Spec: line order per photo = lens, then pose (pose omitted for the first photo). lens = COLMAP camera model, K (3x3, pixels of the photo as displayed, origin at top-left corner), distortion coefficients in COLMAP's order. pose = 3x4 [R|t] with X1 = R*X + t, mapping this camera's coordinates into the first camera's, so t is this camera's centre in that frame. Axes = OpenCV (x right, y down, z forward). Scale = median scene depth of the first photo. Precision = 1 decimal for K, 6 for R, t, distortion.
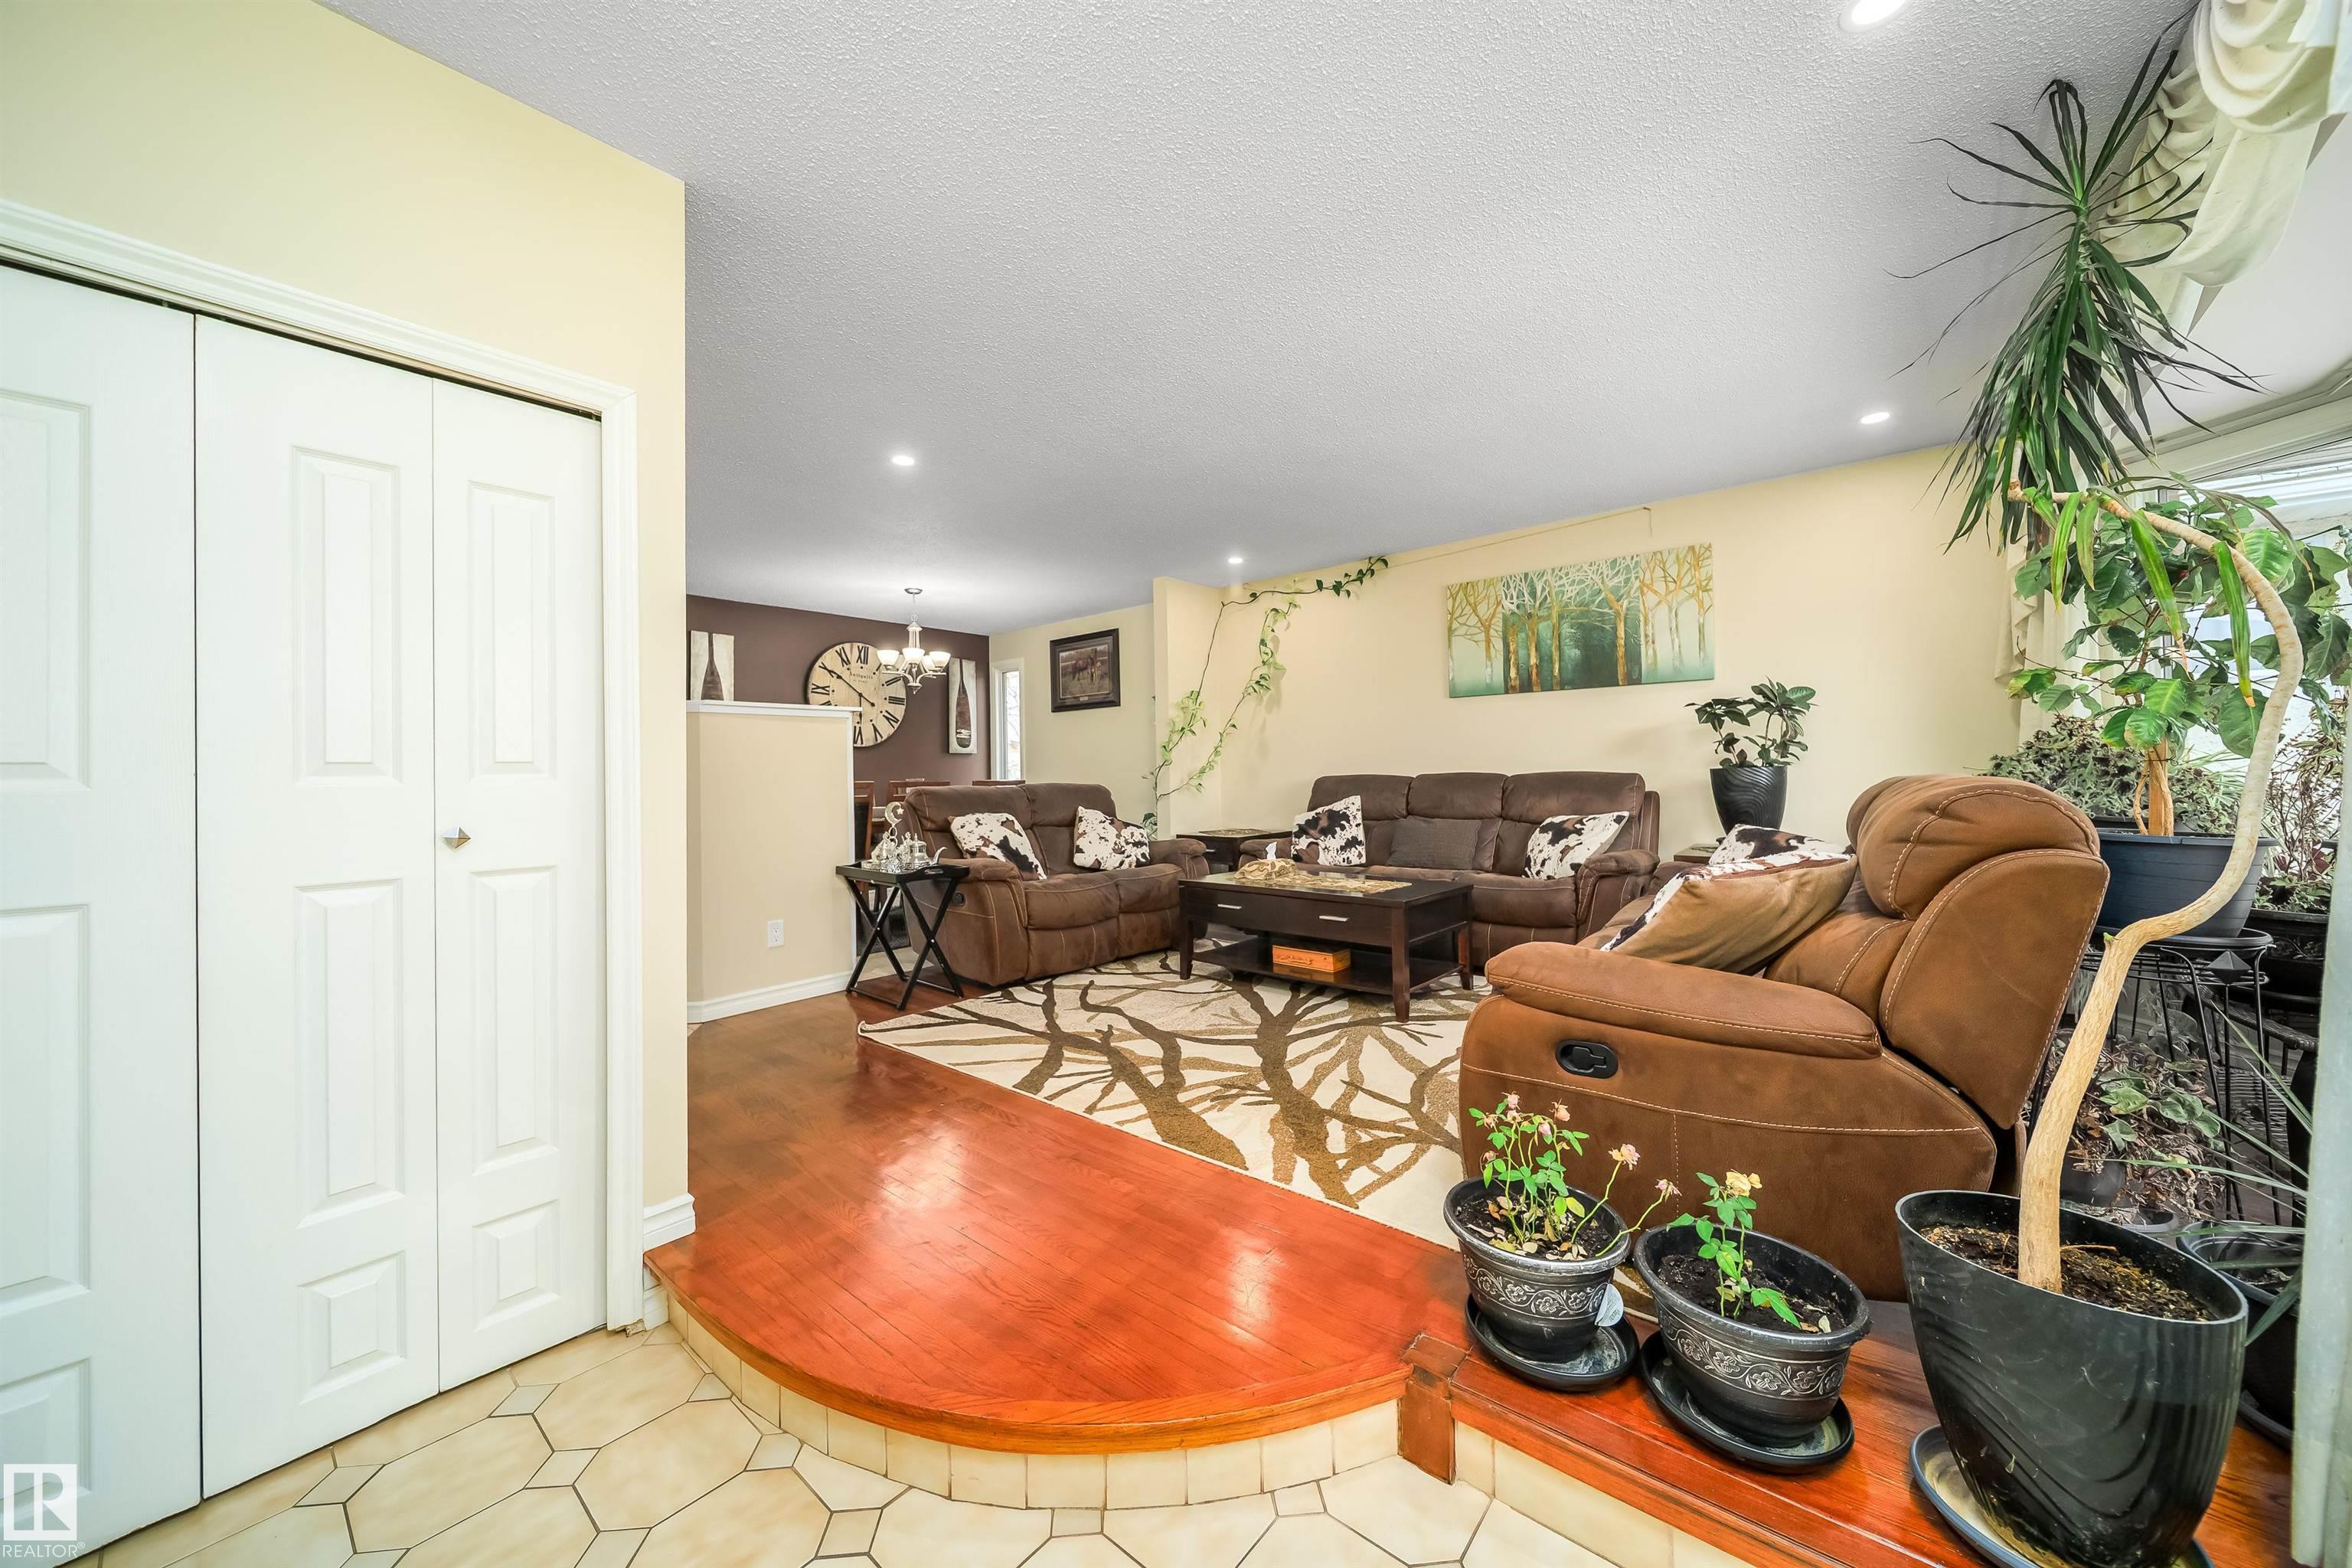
lens RADIAL K [[834.1, 0, 1172.2], [0, 834.1, 772.7], [0, 0, 1]] dist [-0.000483, -0.000163]
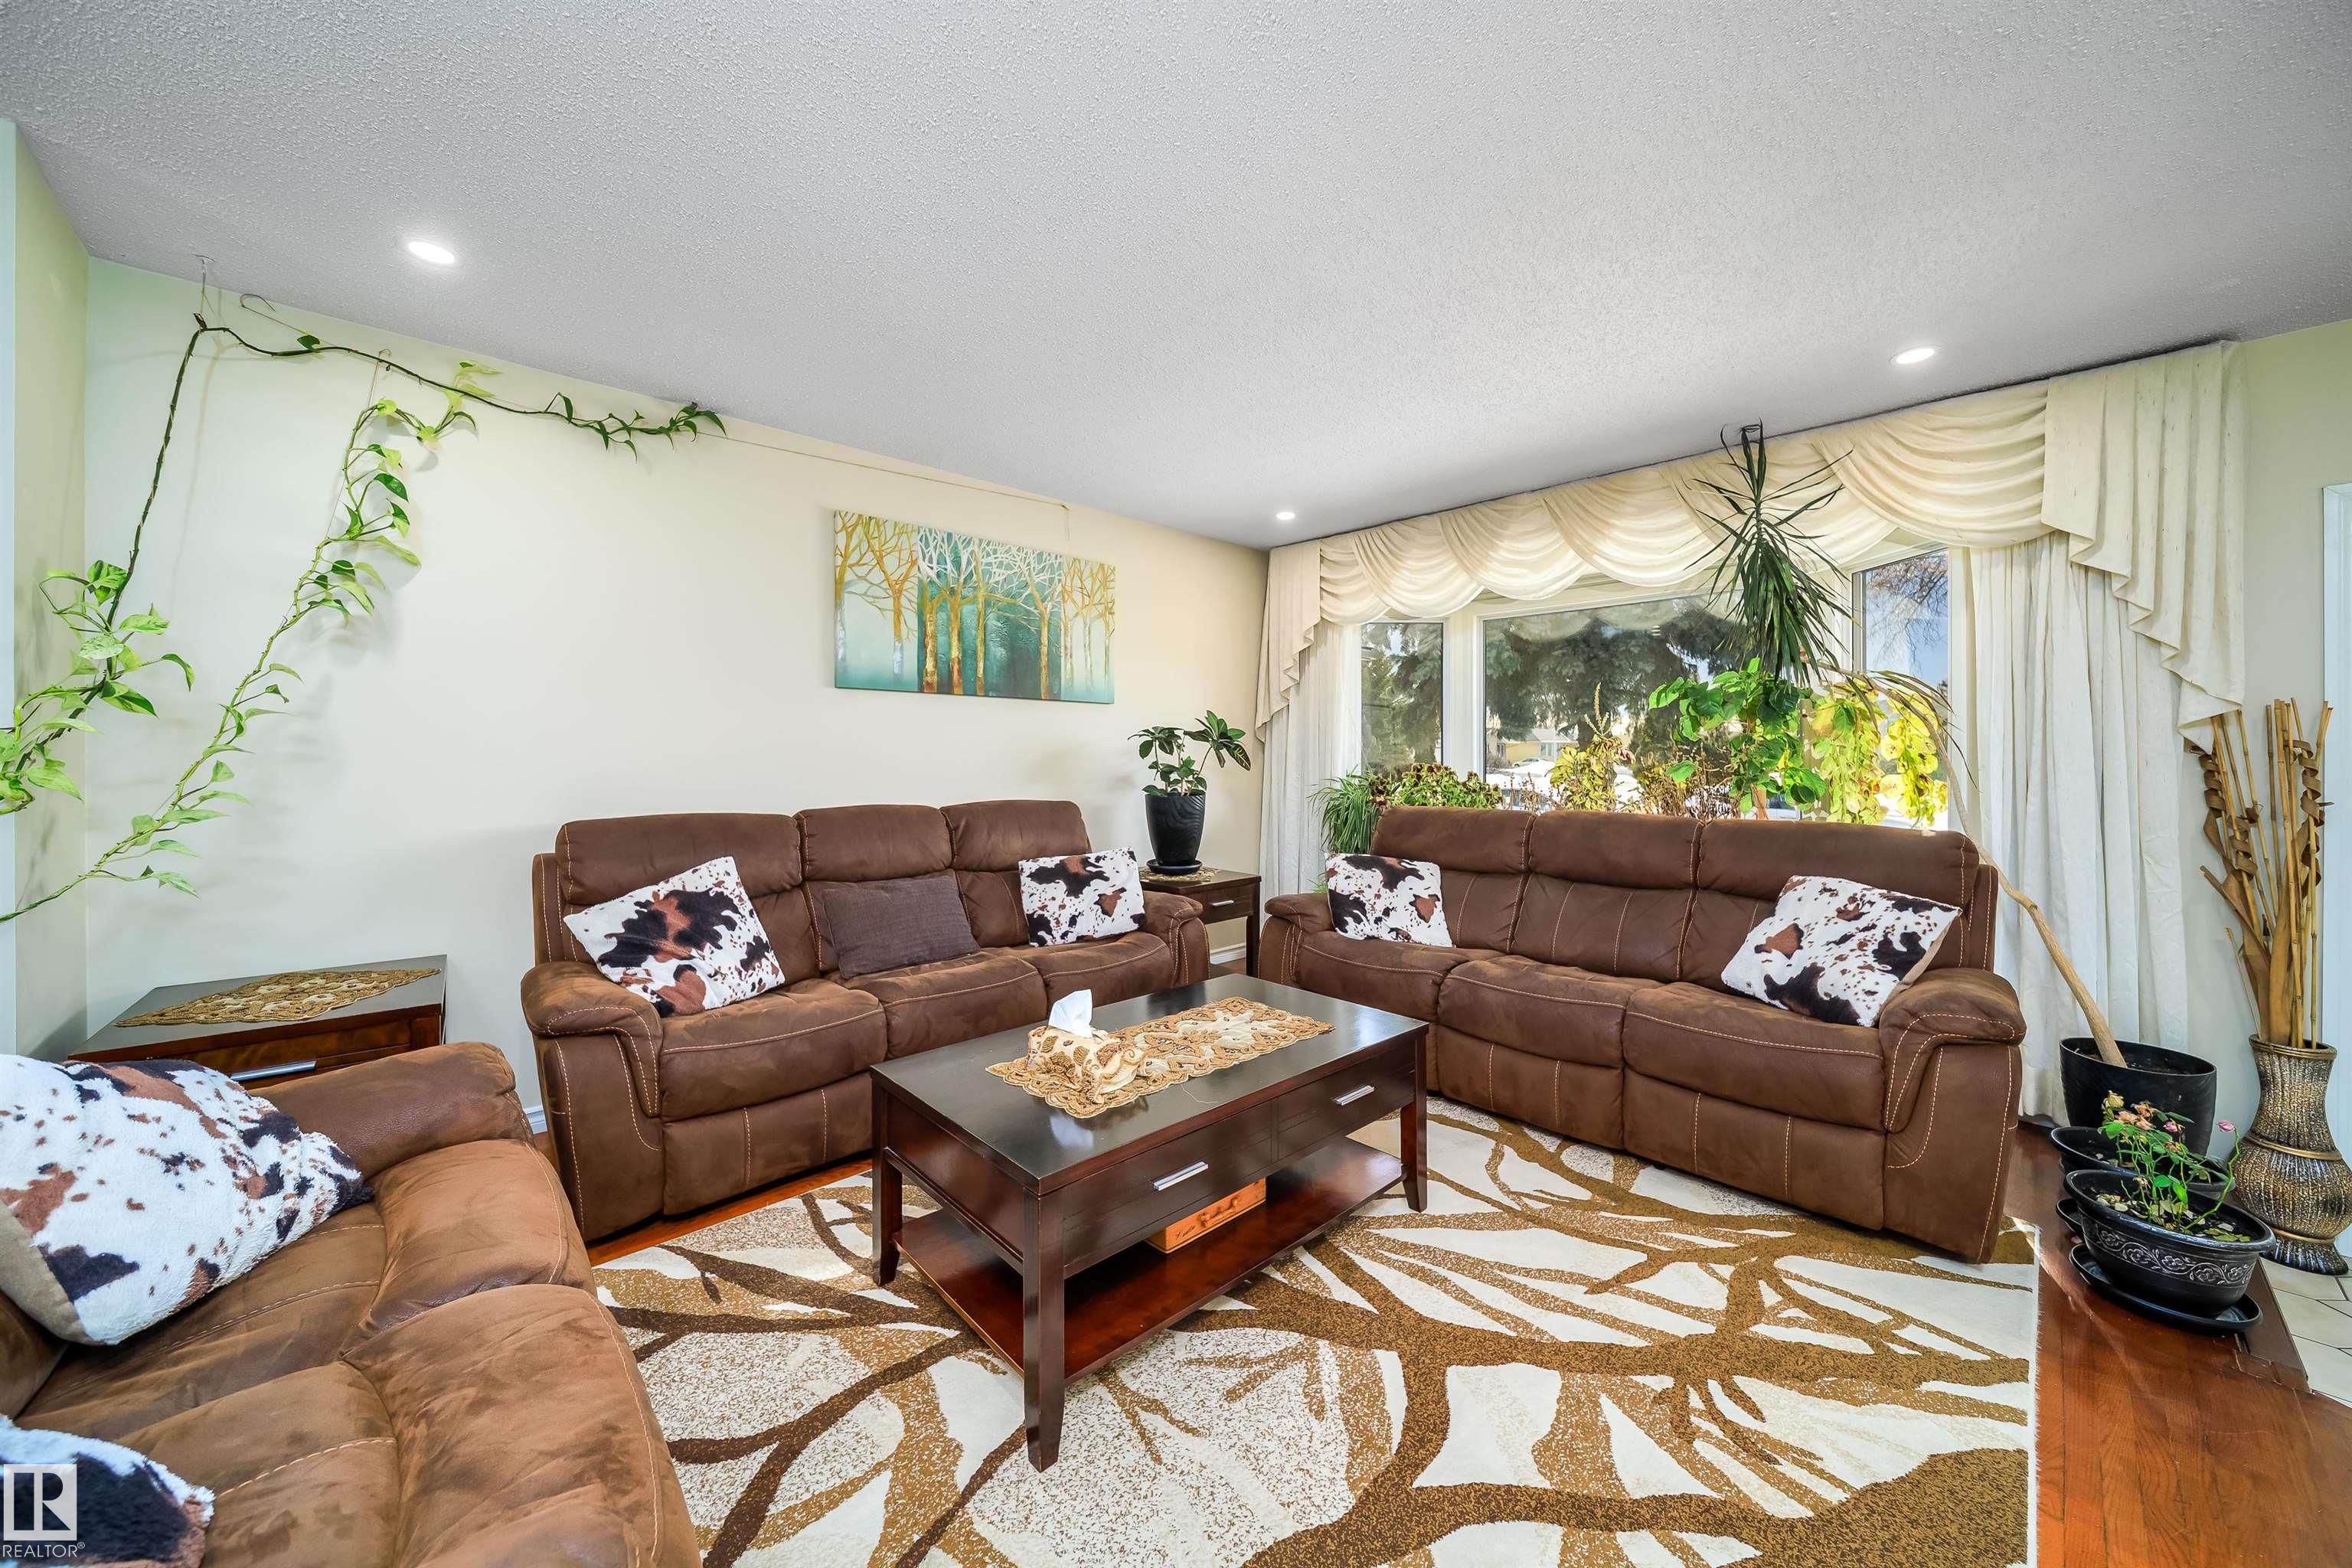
lens RADIAL K [[836.3, 0, 1184.9], [0, 836.3, 758.7], [0, 0, 1]] dist [-0.006442, -0.000003]
pose [[0.100635, 0.012616, 0.994843, -0.318144], [-0.006263, 0.999908, -0.012047, -0.034644], [-0.994904, -0.005019, 0.100705, 0.788035]]
